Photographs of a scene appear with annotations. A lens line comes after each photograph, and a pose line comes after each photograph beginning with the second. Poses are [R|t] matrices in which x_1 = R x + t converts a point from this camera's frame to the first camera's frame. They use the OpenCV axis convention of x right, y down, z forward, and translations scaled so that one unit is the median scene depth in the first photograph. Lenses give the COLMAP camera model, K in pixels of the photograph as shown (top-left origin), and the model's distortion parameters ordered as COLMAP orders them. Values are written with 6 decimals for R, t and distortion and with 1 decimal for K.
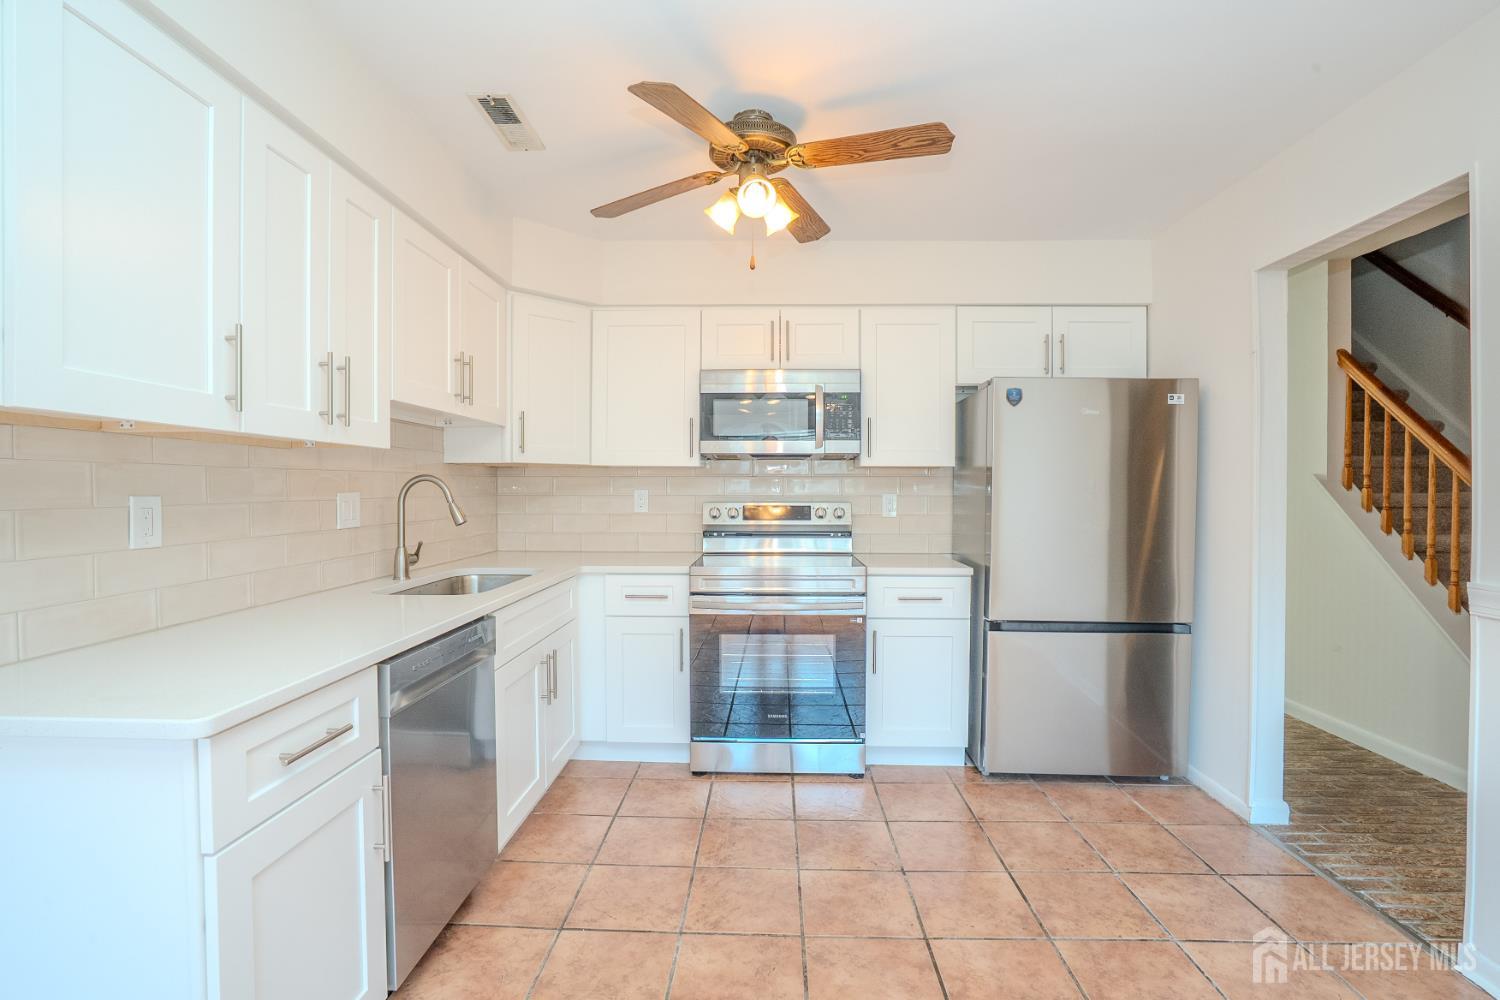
lens RADIAL K [[690.0, 0, 746.5], [0, 690.0, 496.8], [0, 0, 1]] dist [-0.060677, 0.022546]
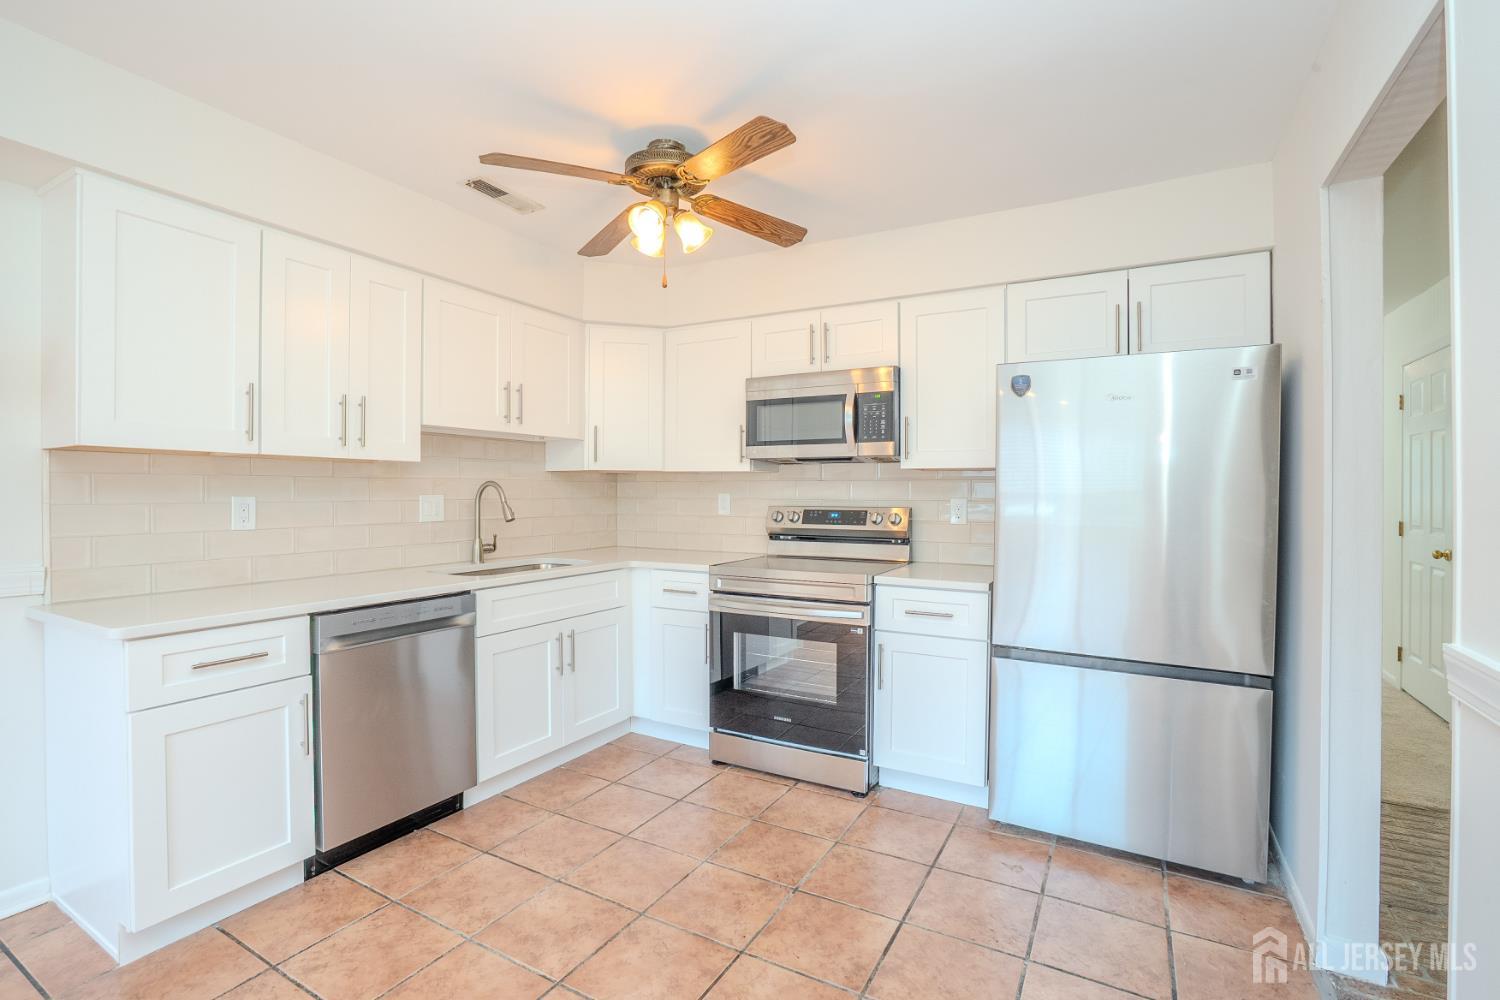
lens RADIAL K [[690.0, 0, 746.5], [0, 690.0, 496.8], [0, 0, 1]] dist [-0.060677, 0.022546]
pose [[0.888647, 0.004445, -0.458571, 0.453691], [-0.007514, 0.999960, -0.004868, -0.000479], [0.458531, 0.007771, 0.888644, 0.079856]]
